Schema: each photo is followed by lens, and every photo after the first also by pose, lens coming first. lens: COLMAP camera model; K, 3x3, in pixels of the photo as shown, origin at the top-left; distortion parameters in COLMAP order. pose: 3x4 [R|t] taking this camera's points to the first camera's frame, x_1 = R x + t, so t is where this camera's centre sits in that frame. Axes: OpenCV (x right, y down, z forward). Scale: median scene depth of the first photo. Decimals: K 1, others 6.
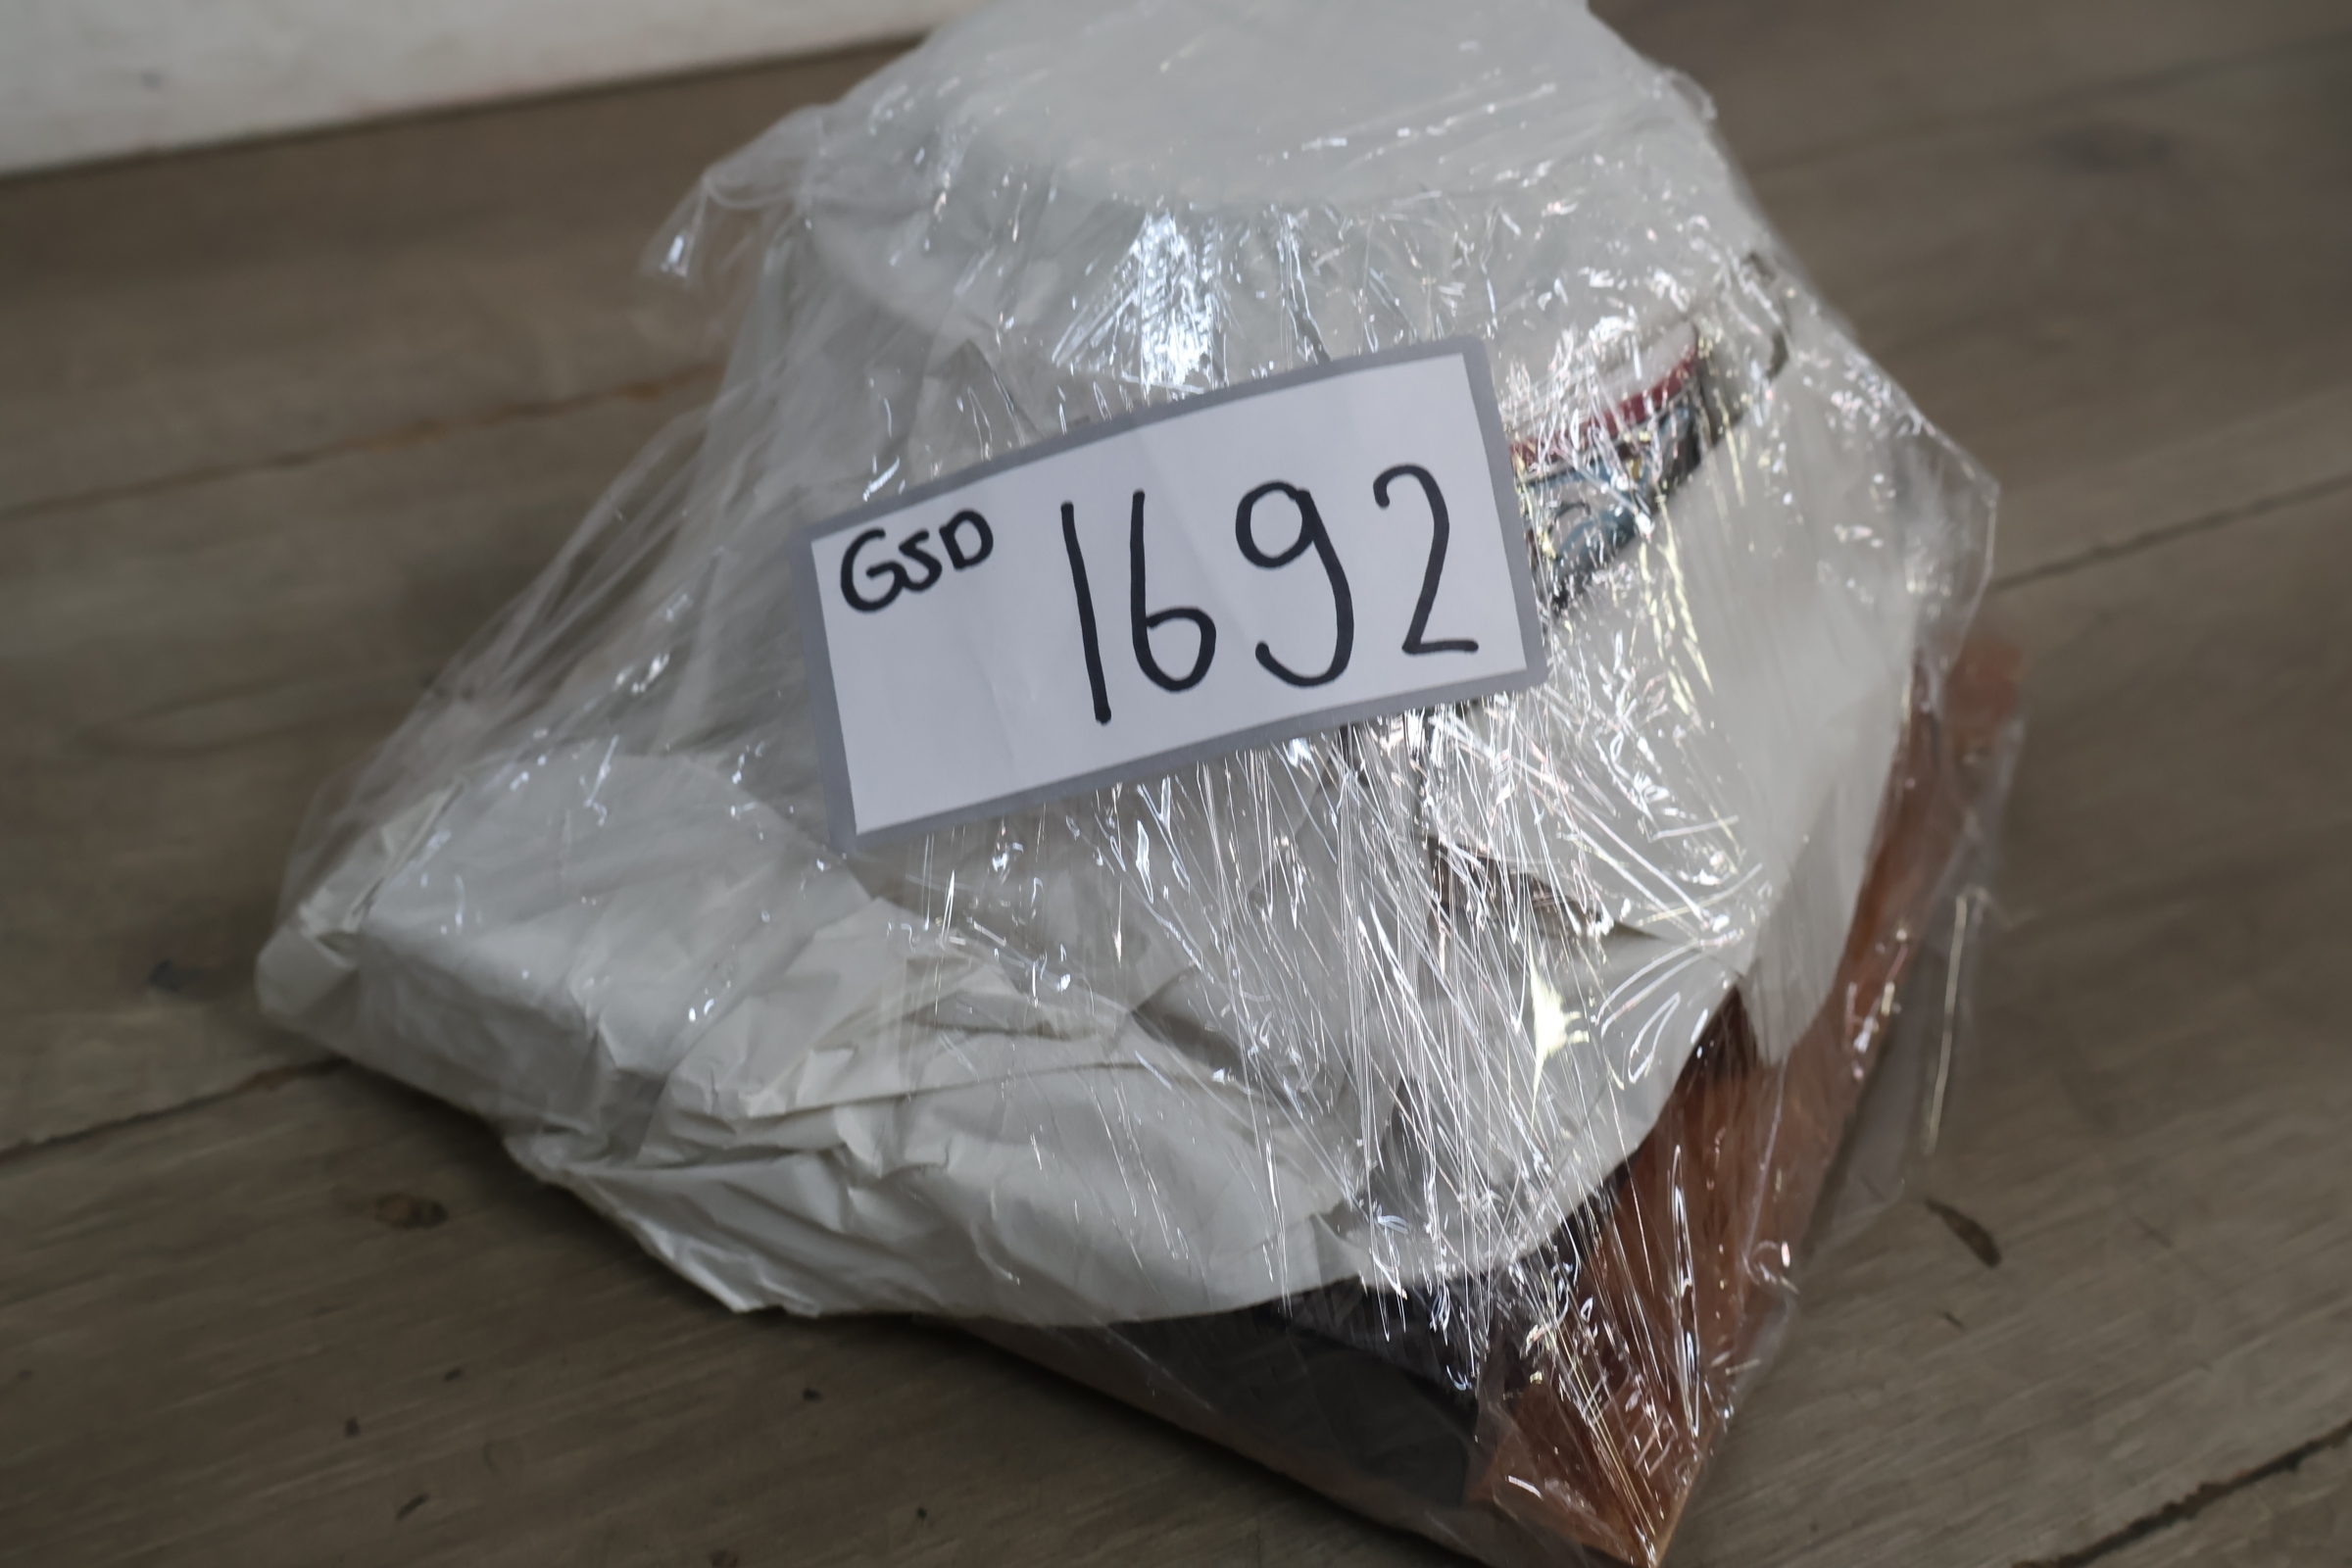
lens RADIAL K [[2524.0, 0, 1171.1], [0, 2524.0, 778.4], [0, 0, 1]] dist [0.019077, 0.000000]
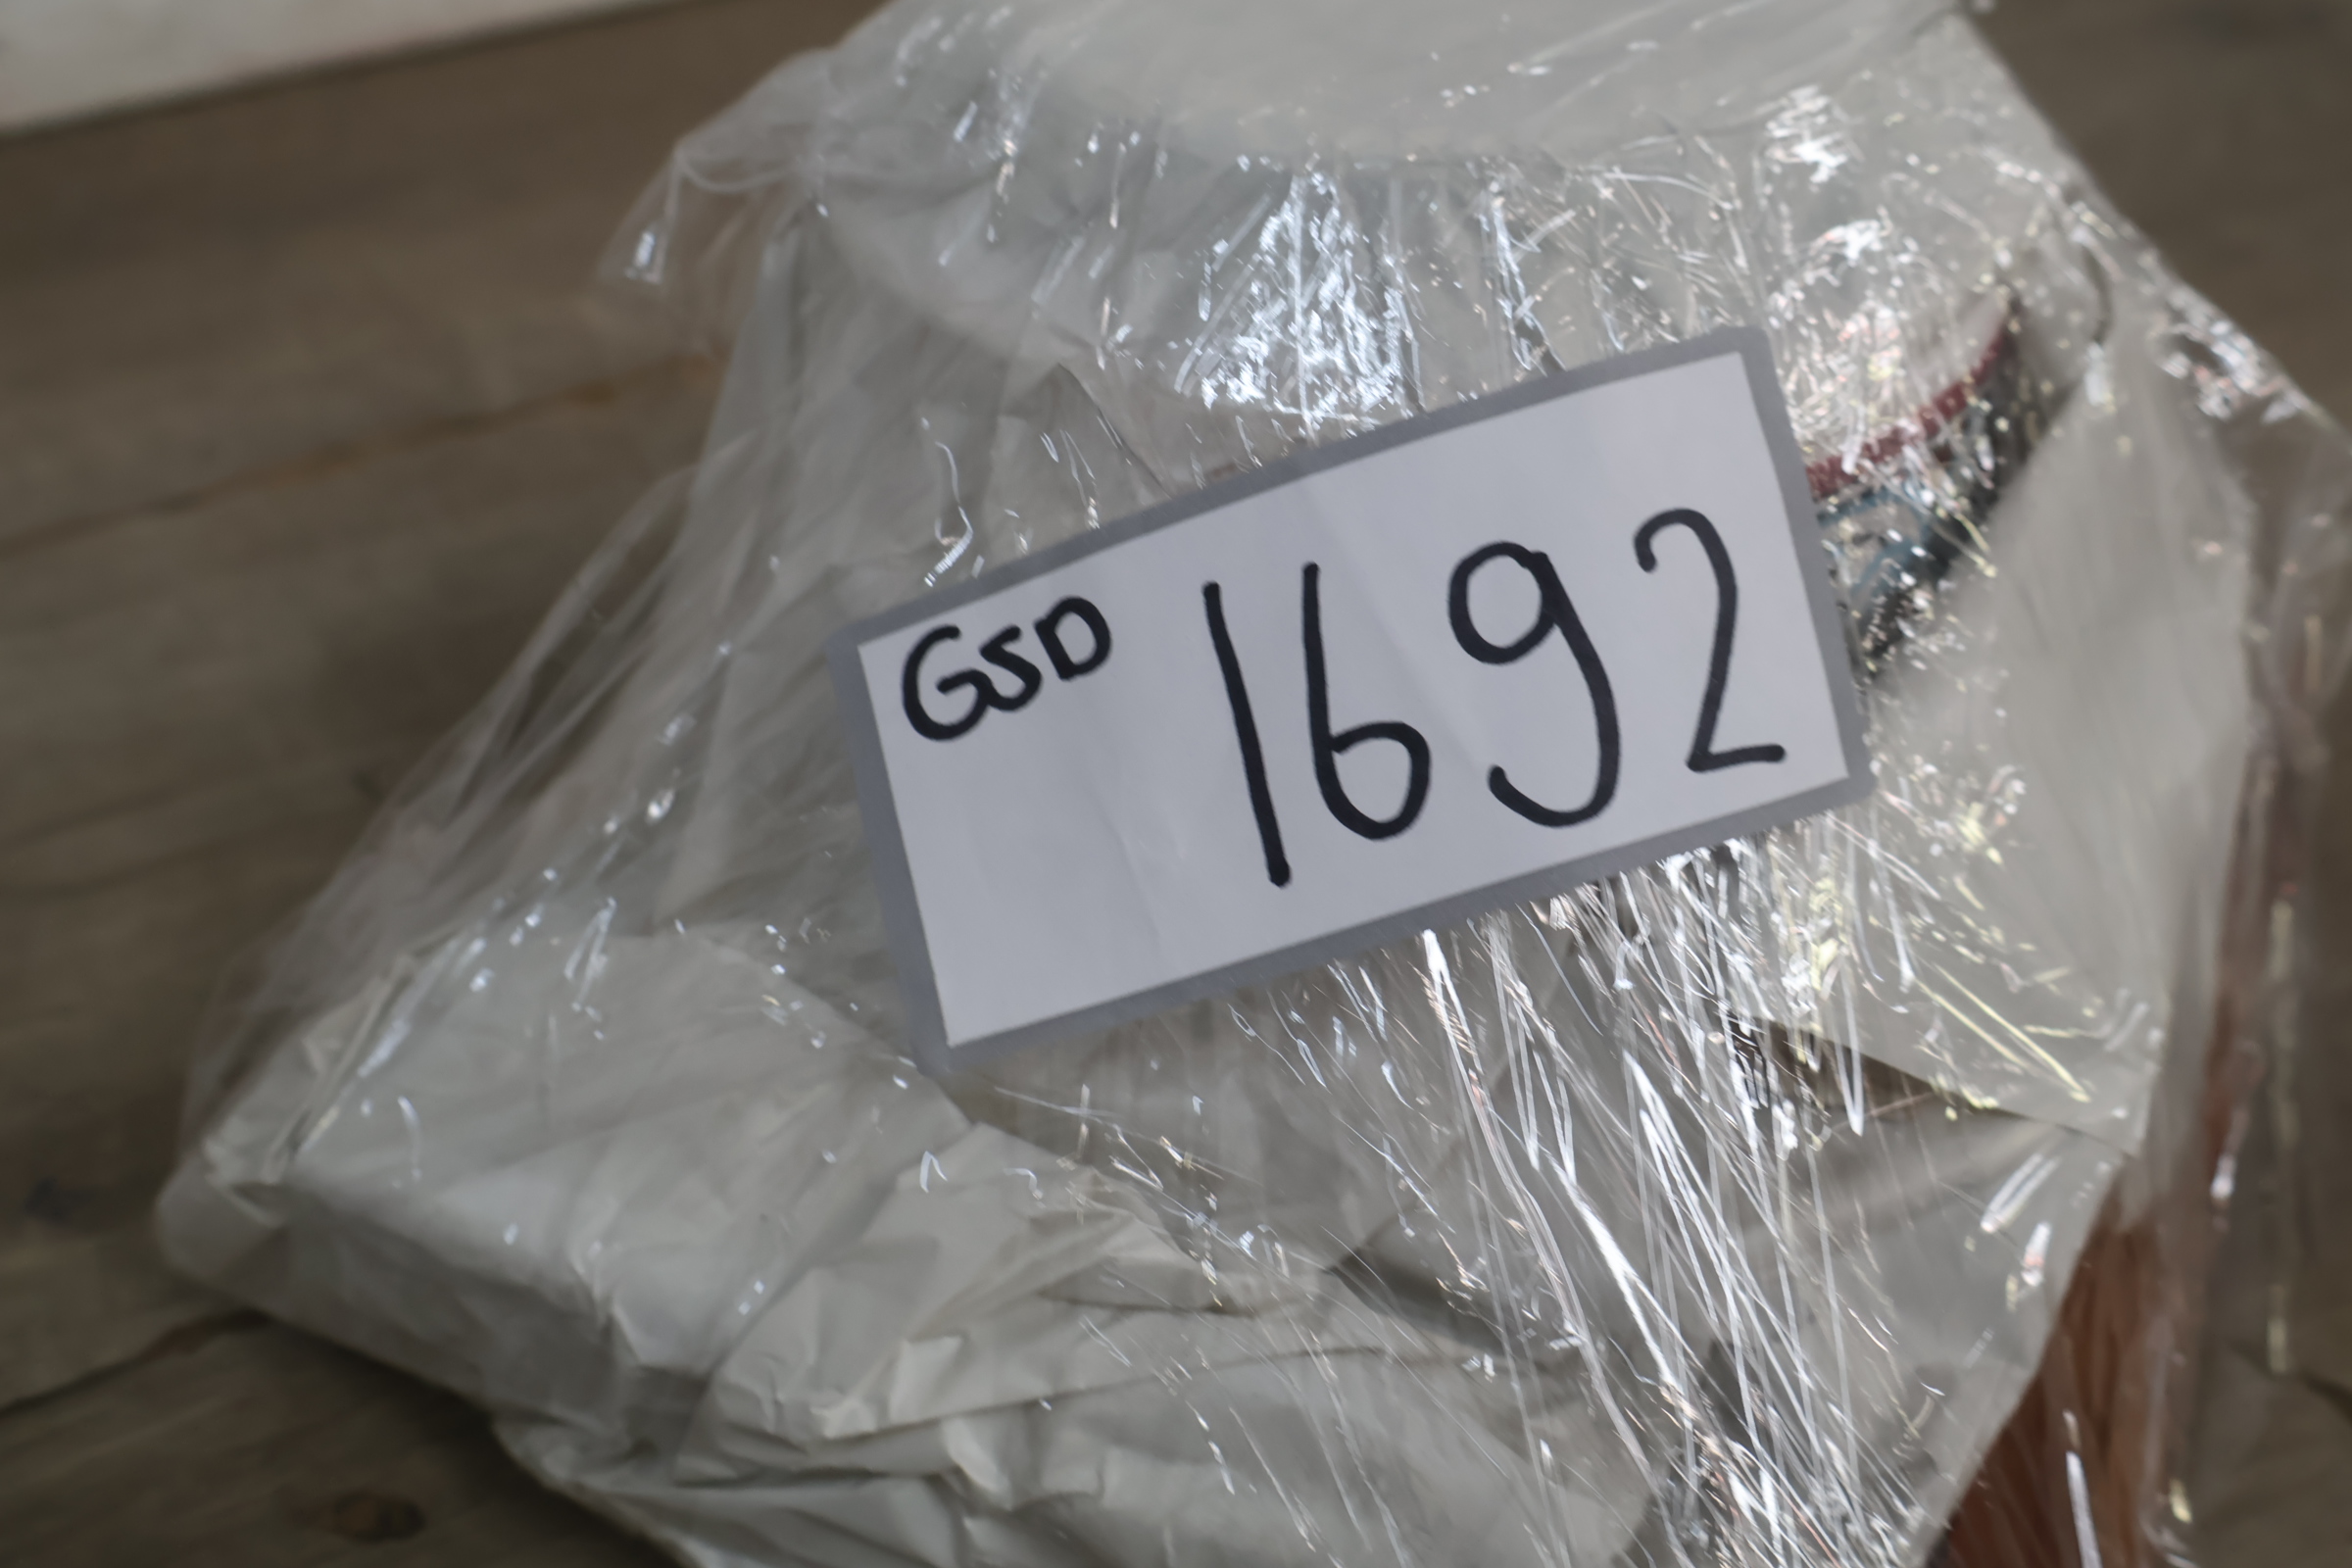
lens RADIAL K [[2524.0, 0, 1181.4], [0, 2524.0, 788.9], [0, 0, 1]] dist [0.019077, 0.000000]
pose [[0.998260, -0.055518, 0.019883, -0.064889], [0.054707, 0.997732, 0.039229, -0.075671], [-0.022015, -0.038073, 0.999032, 0.254794]]
